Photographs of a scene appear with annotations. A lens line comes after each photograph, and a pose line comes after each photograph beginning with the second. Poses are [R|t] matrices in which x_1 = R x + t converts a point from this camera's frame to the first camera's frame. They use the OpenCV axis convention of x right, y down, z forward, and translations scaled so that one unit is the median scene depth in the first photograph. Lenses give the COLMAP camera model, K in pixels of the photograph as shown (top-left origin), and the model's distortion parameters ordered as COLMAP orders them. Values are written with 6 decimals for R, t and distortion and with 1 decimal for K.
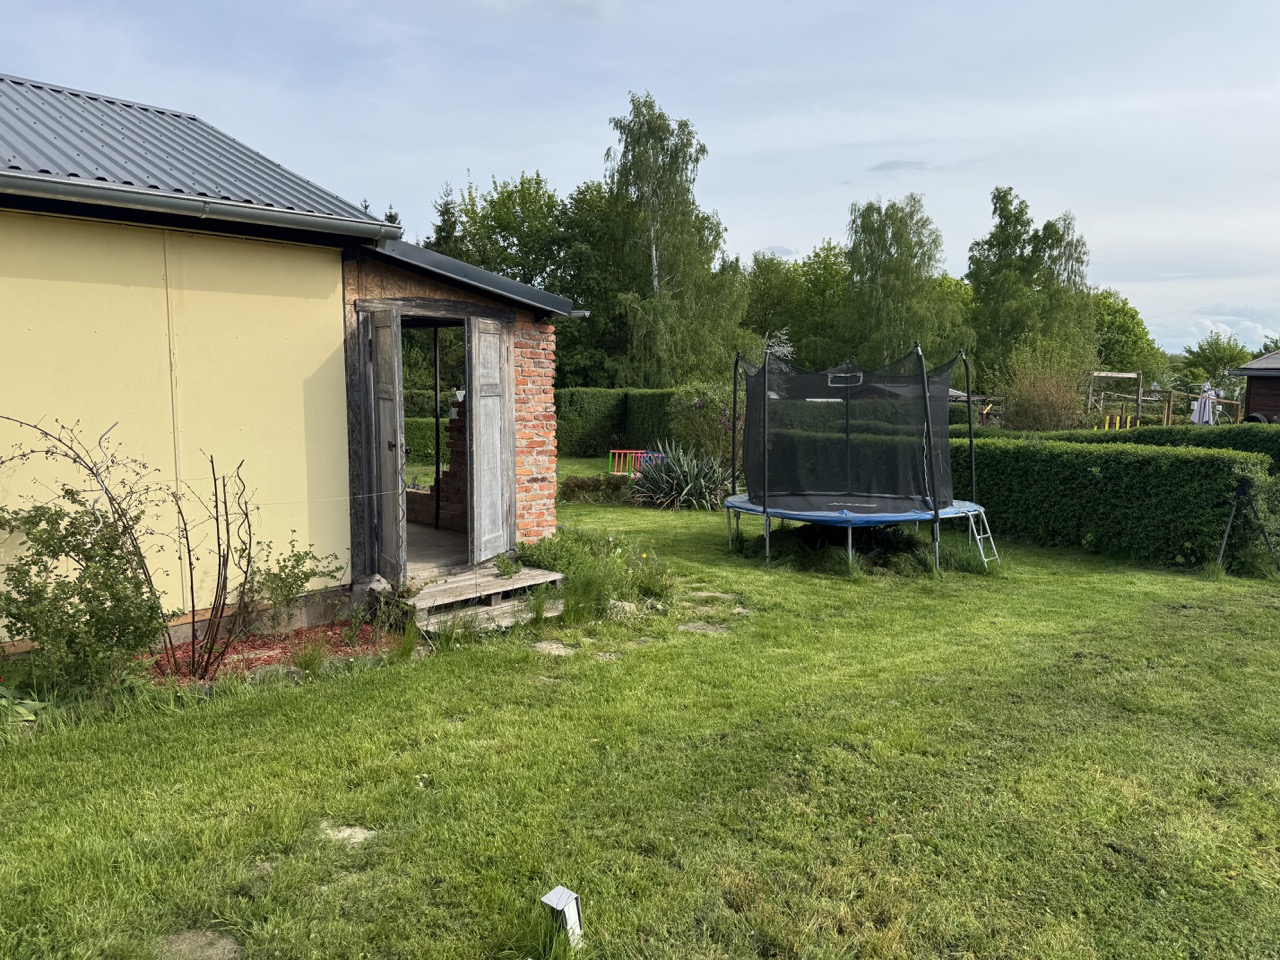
lens RADIAL K [[879.1, 0, 636.7], [0, 879.1, 500.3], [0, 0, 1]] dist [0.076486, -0.096043]
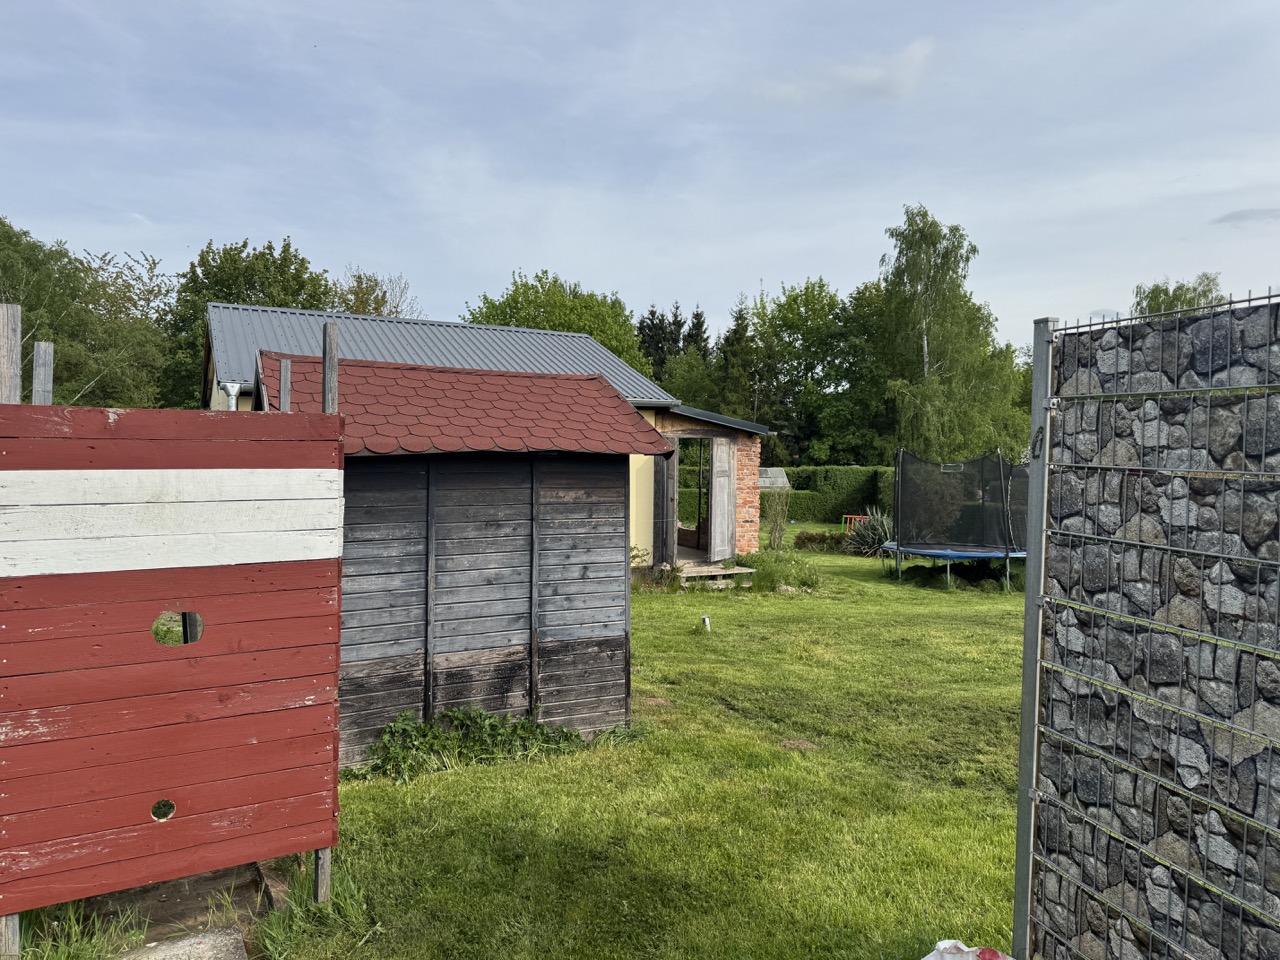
lens RADIAL K [[879.1, 0, 635.8], [0, 879.1, 493.2], [0, 0, 1]] dist [0.076486, -0.096043]
pose [[0.944922, 0.017699, -0.326816, 0.104906], [-0.047118, 0.995492, -0.082320, 0.031889], [0.323886, 0.093185, 0.941496, -0.324756]]
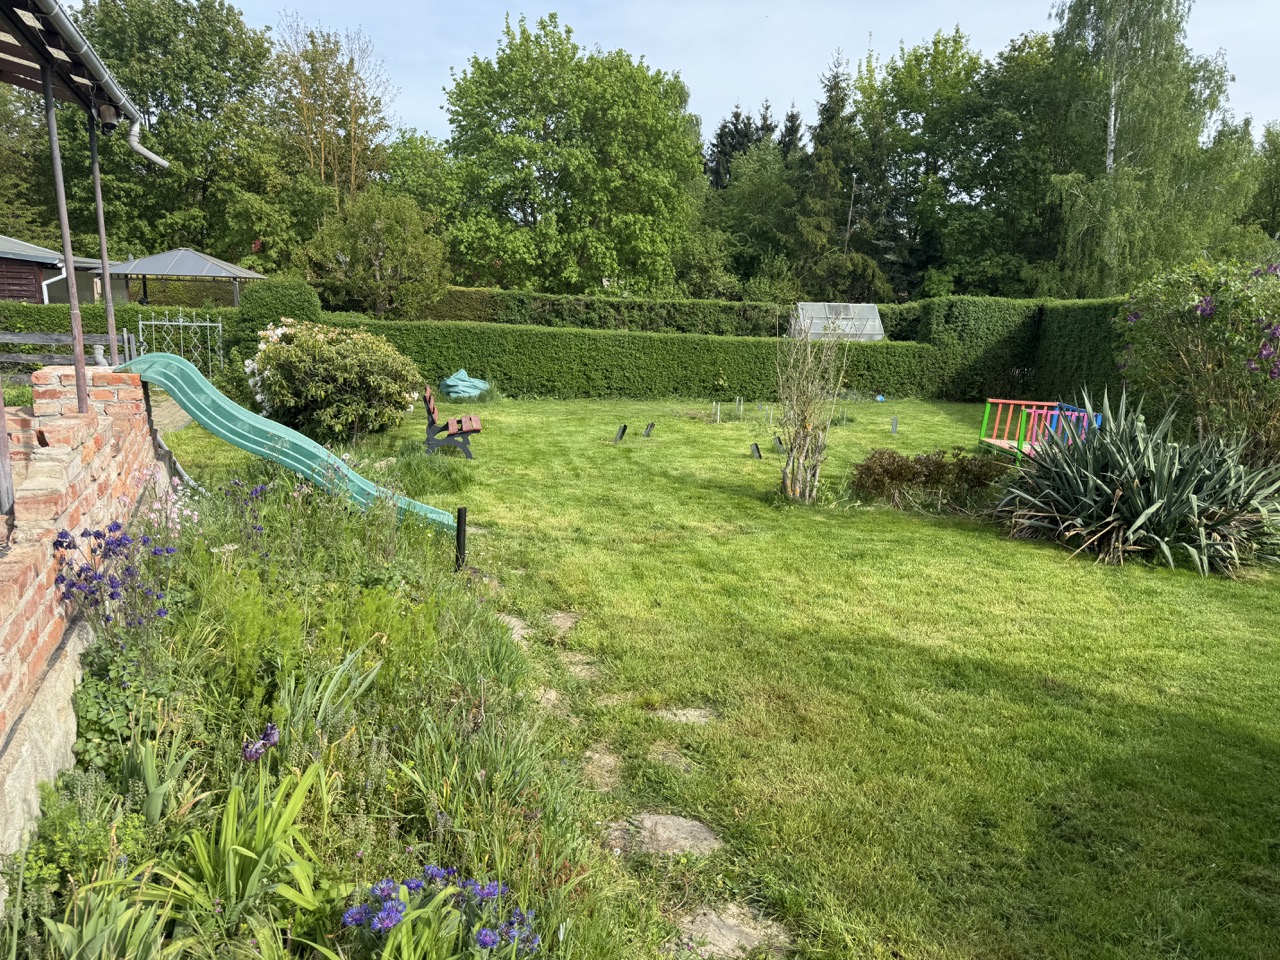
lens RADIAL K [[879.1, 0, 649.6], [0, 879.1, 485.8], [0, 0, 1]] dist [0.076486, -0.096043]
pose [[0.907061, 0.103719, -0.408024, 0.010661], [-0.075917, 0.993586, 0.083801, -0.032912], [0.414099, -0.045037, 0.909117, 0.395620]]
